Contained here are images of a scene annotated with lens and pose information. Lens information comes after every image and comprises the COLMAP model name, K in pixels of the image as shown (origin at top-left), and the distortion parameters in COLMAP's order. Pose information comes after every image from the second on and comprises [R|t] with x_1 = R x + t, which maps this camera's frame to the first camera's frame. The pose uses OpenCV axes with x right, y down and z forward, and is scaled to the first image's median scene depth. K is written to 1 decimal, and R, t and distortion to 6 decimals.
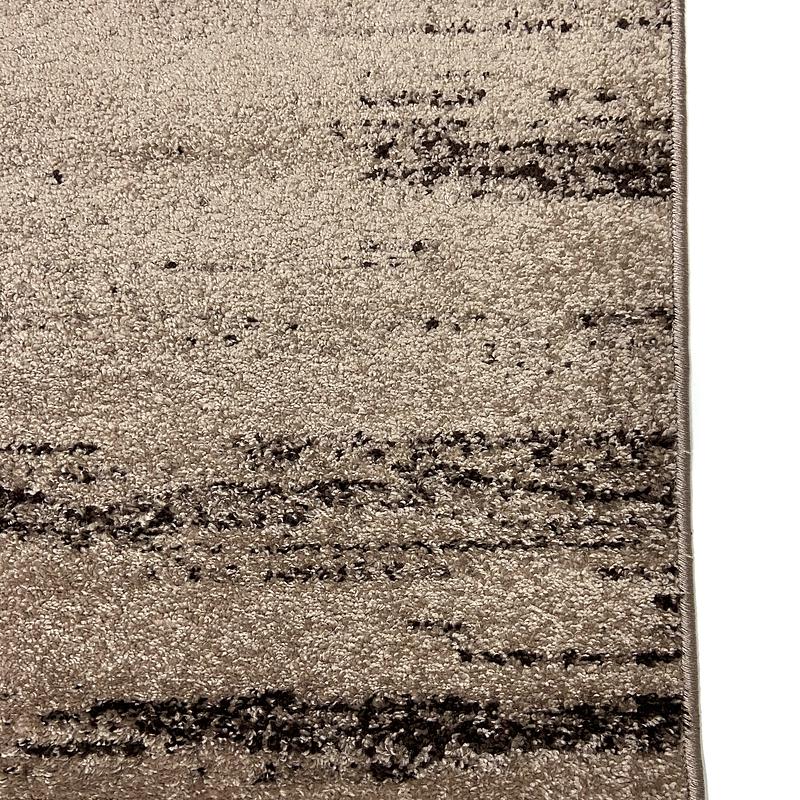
lens RADIAL K [[811.8, 0, 400.0], [0, 811.8, 400.0], [0, 0, 1]] dist [0.107788, -0.078979]
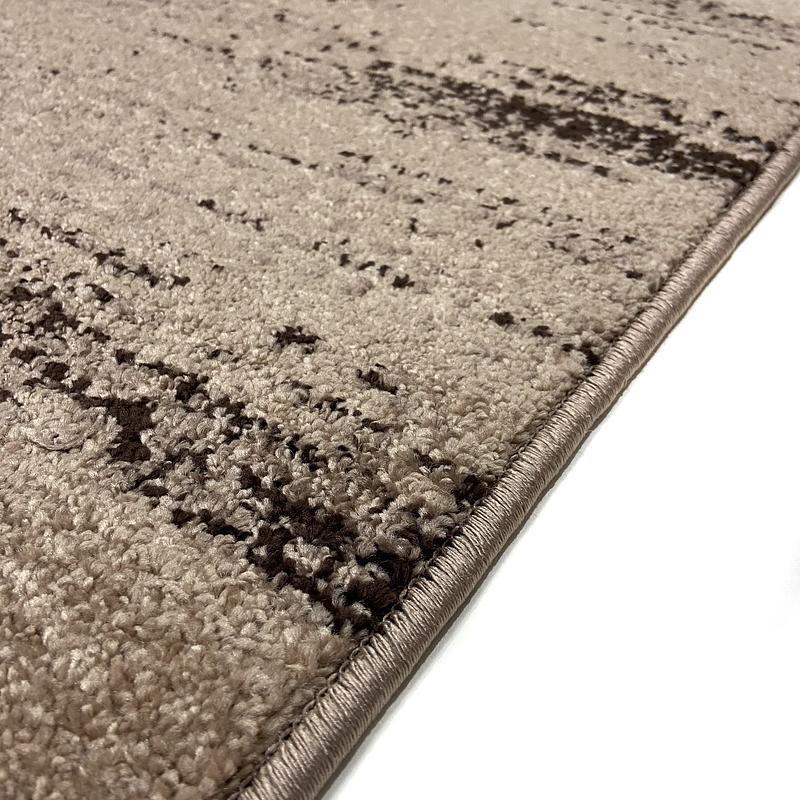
lens RADIAL K [[811.8, 0, 400.0], [0, 811.8, 400.0], [0, 0, 1]] dist [0.107788, -0.078979]
pose [[0.825494, 0.400470, -0.397722, 0.442518], [-0.564218, 0.603929, -0.562964, -0.134338], [0.014745, 0.689126, 0.724492, 0.724347]]
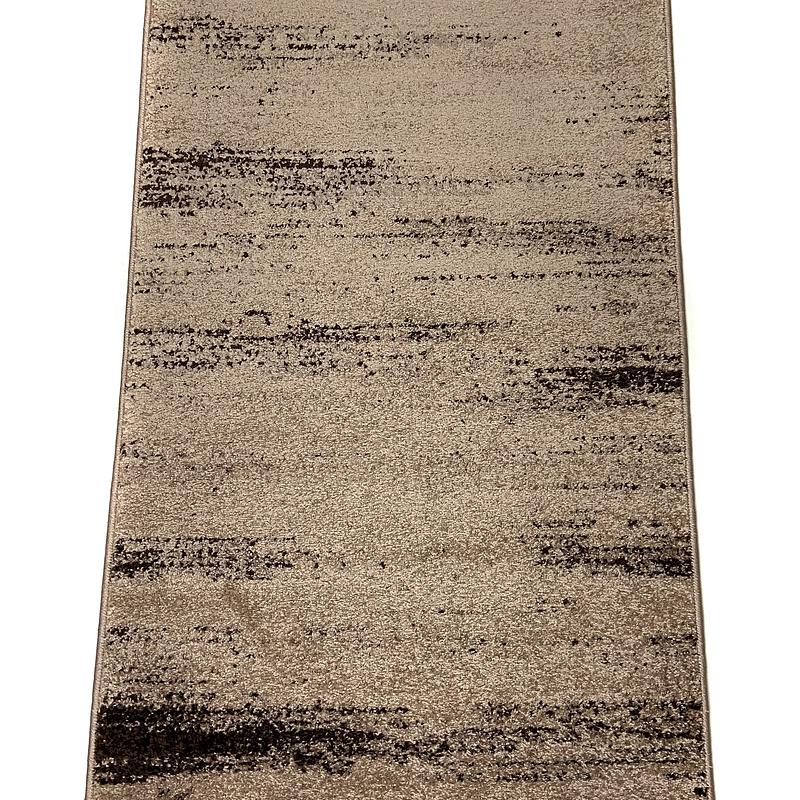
lens RADIAL K [[811.8, 0, 400.0], [0, 811.8, 400.0], [0, 0, 1]] dist [0.107788, -0.078979]
pose [[0.999809, -0.008739, 0.017505, -0.420276], [0.009770, 0.998167, -0.059726, -0.573472], [-0.016951, 0.059885, 0.998061, -1.032997]]
